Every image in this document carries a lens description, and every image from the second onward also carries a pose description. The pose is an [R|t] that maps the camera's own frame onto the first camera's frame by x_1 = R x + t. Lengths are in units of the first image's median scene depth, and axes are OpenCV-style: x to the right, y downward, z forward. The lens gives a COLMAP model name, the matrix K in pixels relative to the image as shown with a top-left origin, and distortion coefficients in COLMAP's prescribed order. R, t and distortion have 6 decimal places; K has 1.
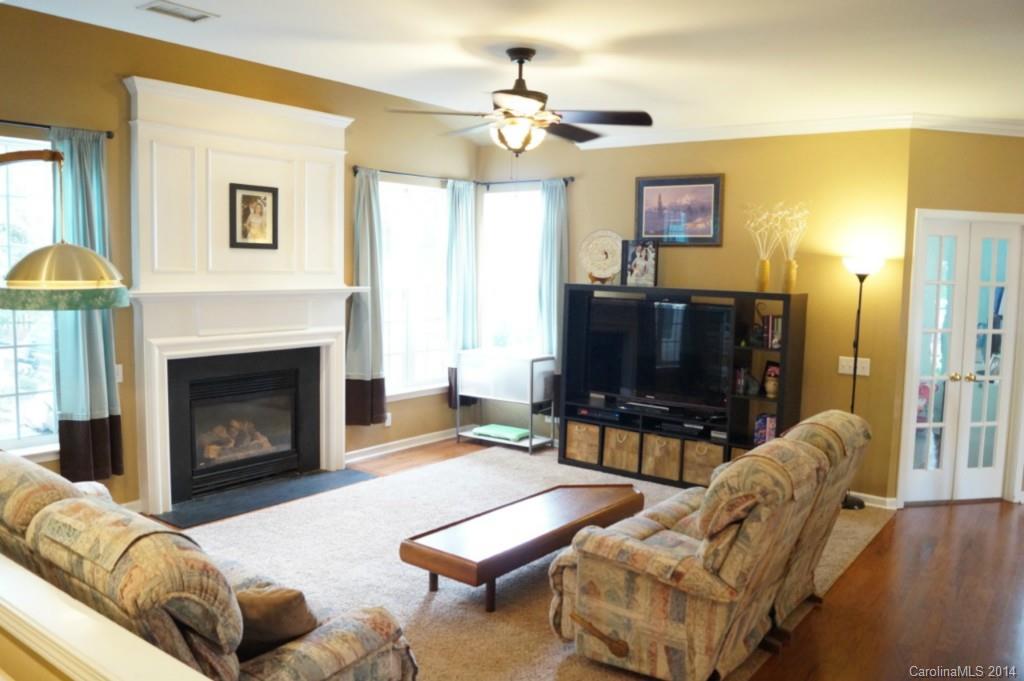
lens RADIAL K [[814.2, 0, 512.0], [0, 814.2, 340.5], [0, 0, 1]] dist [-0.077368, 0.008987]
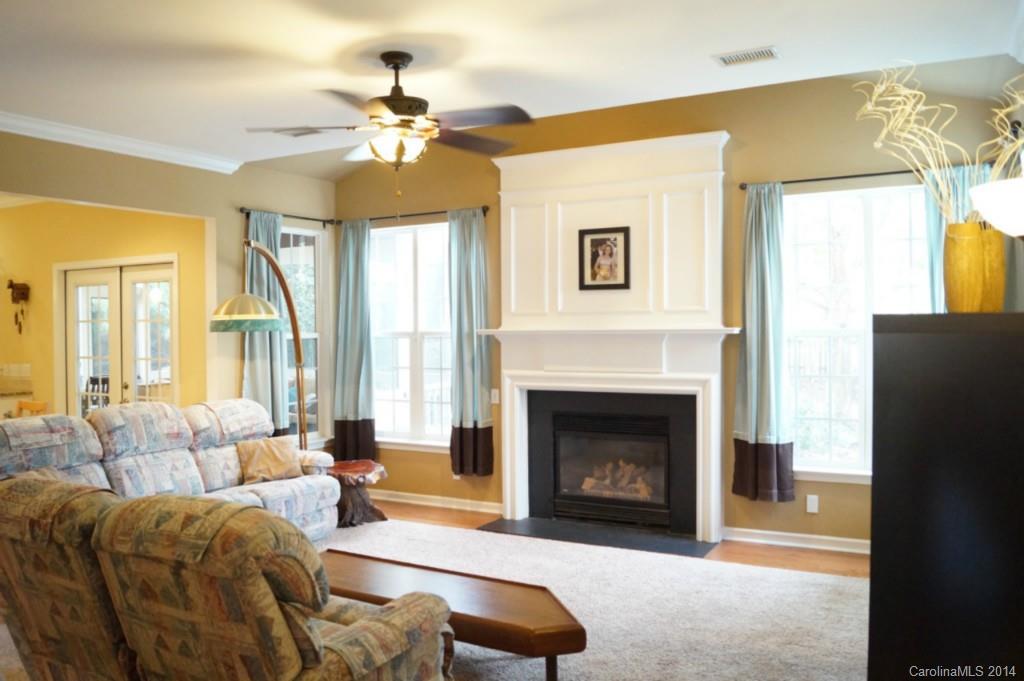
lens RADIAL K [[814.2, 0, 512.0], [0, 814.2, 340.5], [0, 0, 1]] dist [-0.077368, 0.008987]
pose [[0.129003, -0.004863, -0.991632, 0.686396], [-0.081528, 0.996551, -0.015493, -0.024573], [0.988287, 0.082844, 0.128162, 0.761725]]
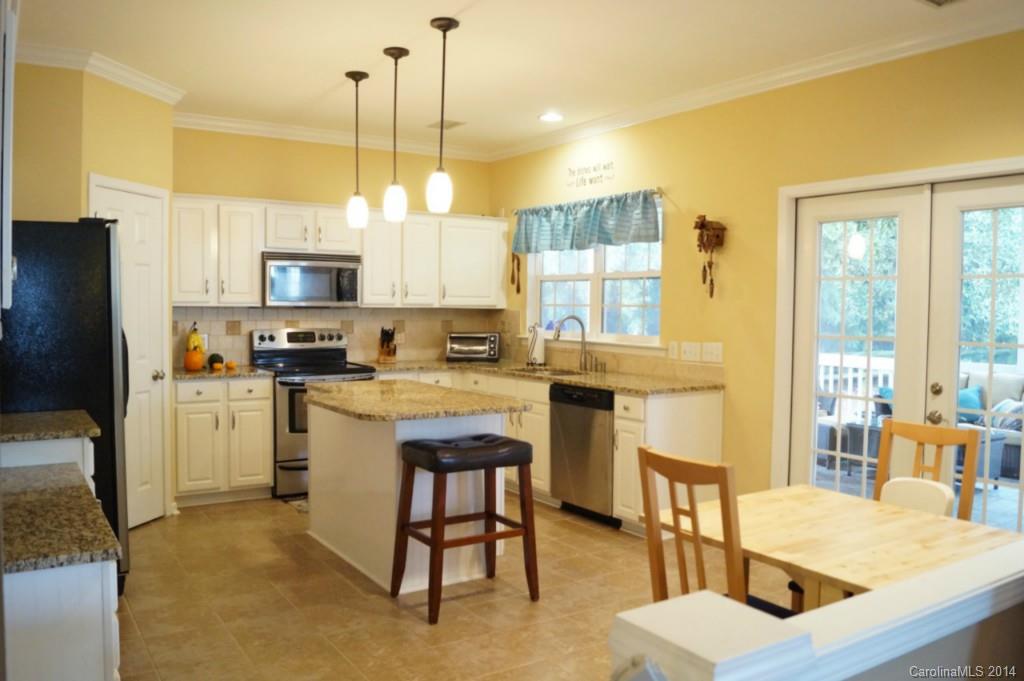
lens RADIAL K [[814.2, 0, 512.0], [0, 814.2, 340.5], [0, 0, 1]] dist [-0.077368, 0.008987]
pose [[-0.347762, 0.013881, -0.937480, 0.196859], [-0.108845, 0.992532, 0.055073, 0.032279], [0.931244, 0.121192, -0.343654, 0.234293]]
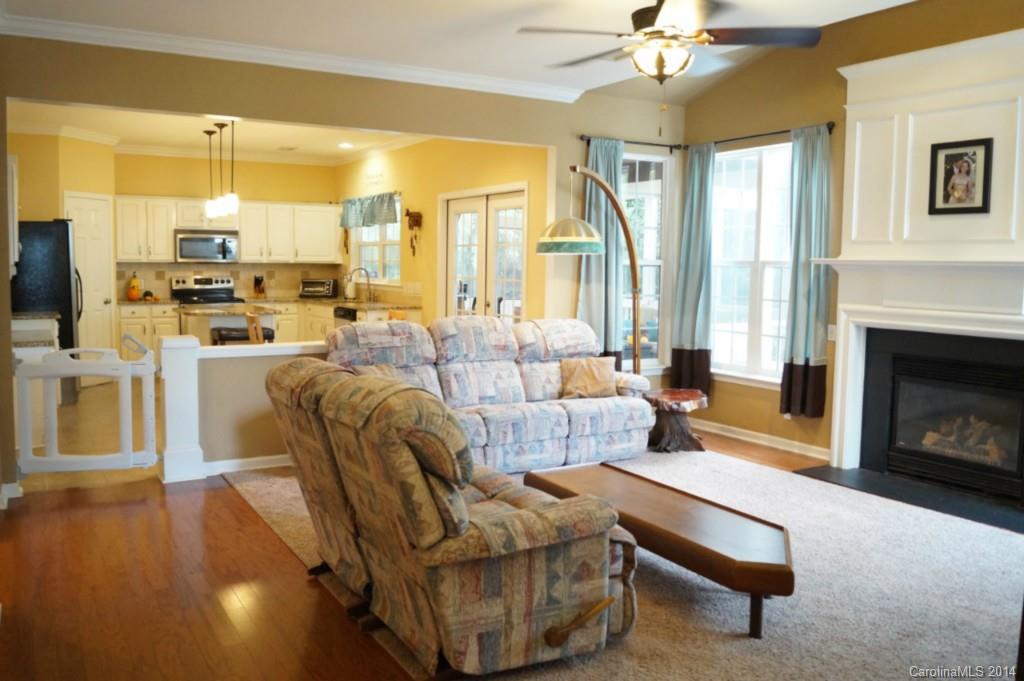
lens RADIAL K [[835.0, 0, 512.0], [0, 835.0, 340.5], [0, 0, 1]] dist [-0.074003, 0.005095]
pose [[-0.385016, 0.057161, -0.921138, 0.683087], [-0.109509, 0.988200, 0.107095, -0.020944], [0.916390, 0.142106, -0.374213, 0.911889]]
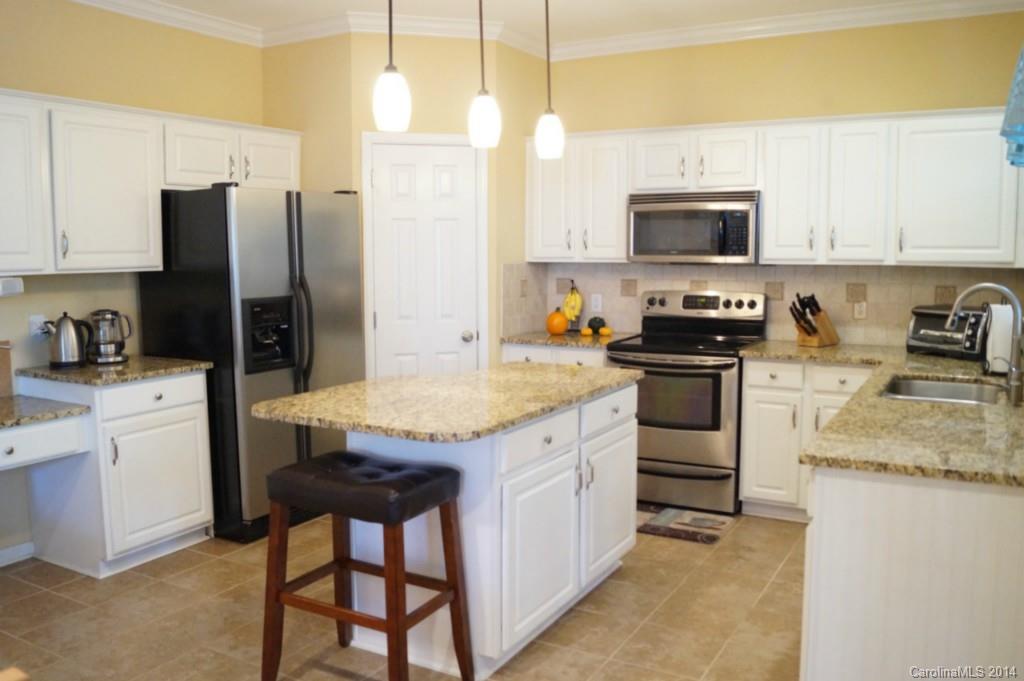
lens RADIAL K [[853.1, 0, 512.0], [0, 853.1, 340.5], [0, 0, 1]] dist [-0.081702, 0.003354]
pose [[-0.992087, -0.006331, -0.125396, -0.437235], [-0.031583, 0.979198, 0.200434, -0.013997], [0.121518, 0.202808, -0.971649, 0.440058]]
